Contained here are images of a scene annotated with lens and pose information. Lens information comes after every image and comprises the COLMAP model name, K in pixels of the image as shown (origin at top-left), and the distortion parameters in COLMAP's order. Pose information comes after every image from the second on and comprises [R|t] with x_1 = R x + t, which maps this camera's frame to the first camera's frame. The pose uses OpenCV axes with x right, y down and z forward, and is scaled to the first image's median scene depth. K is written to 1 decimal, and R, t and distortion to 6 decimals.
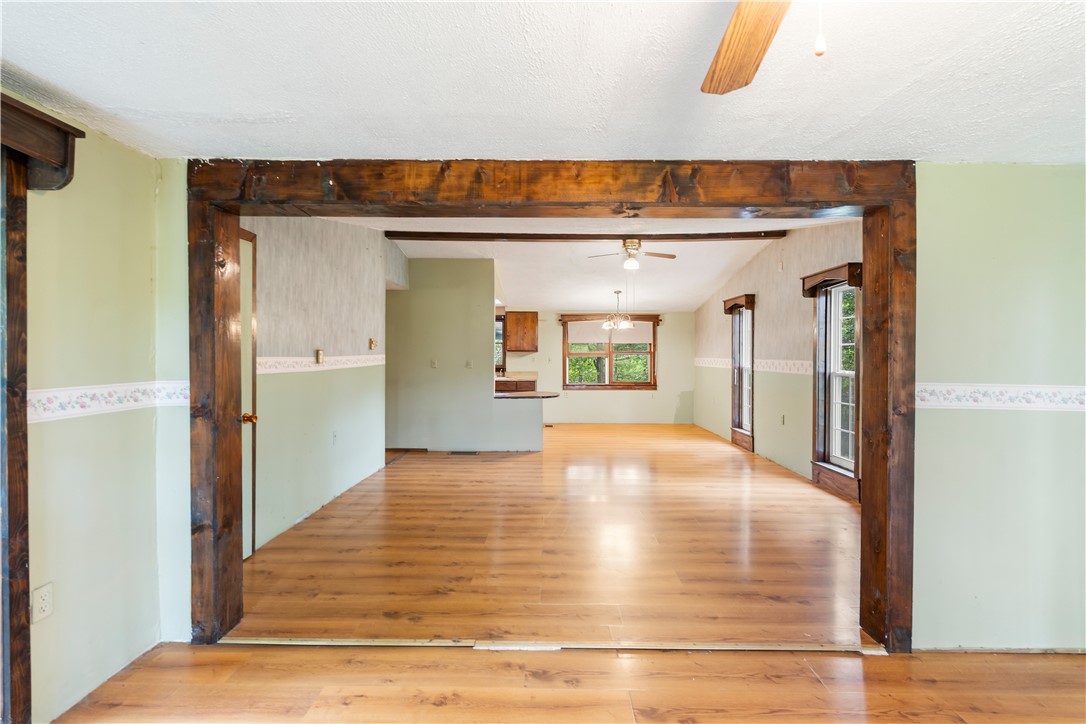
lens RADIAL K [[481.6, 0, 547.6], [0, 481.6, 353.6], [0, 0, 1]] dist [-0.000983, 0.000151]
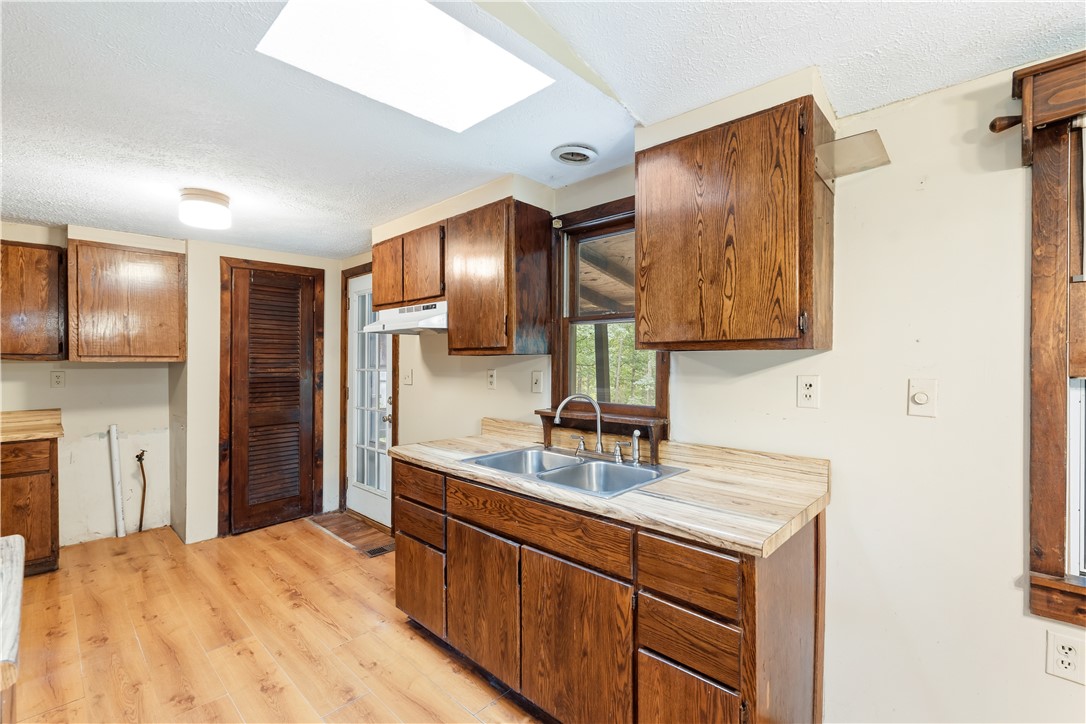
lens RADIAL K [[484.4, 0, 545.2], [0, 484.4, 359.7], [0, 0, 1]] dist [-0.001928, 0.000208]
pose [[0.727605, -0.005731, -0.685973, 0.025815], [0.003451, 0.999983, -0.004695, 0.000545], [0.685988, 0.001049, 0.727612, 0.811300]]
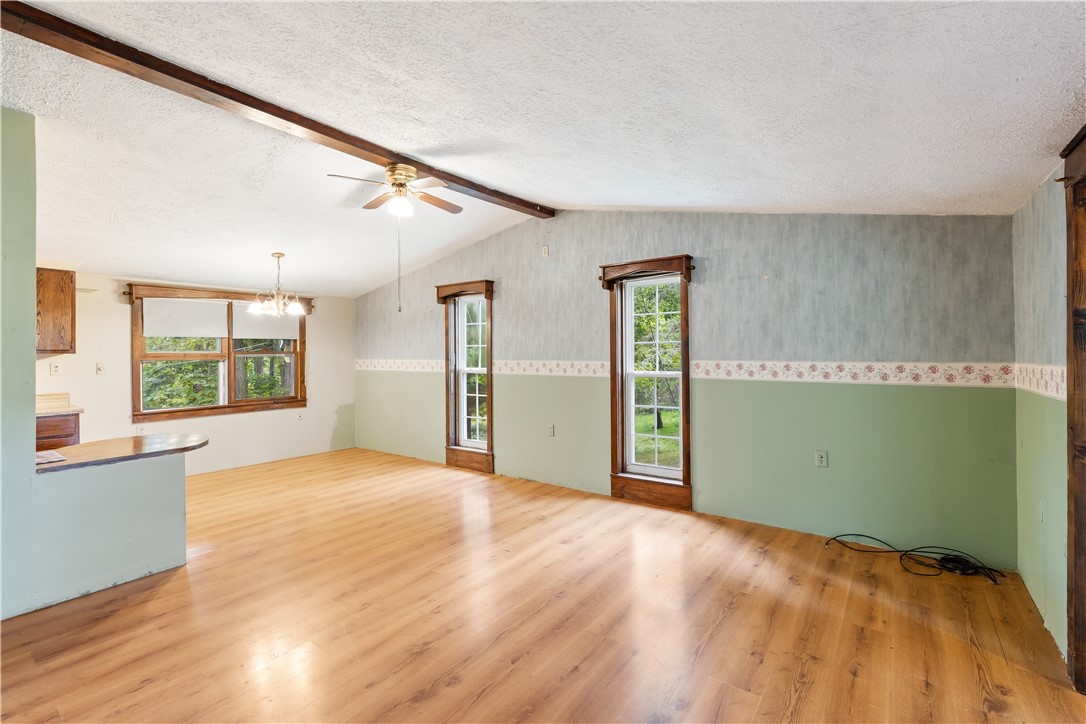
lens RADIAL K [[481.6, 0, 547.6], [0, 481.6, 353.6], [0, 0, 1]] dist [-0.000983, 0.000151]
pose [[0.588517, -0.010123, 0.808421, -0.131335], [0.007013, 0.999948, 0.007417, -0.003610], [-0.808454, 0.001304, 0.588557, 0.315786]]
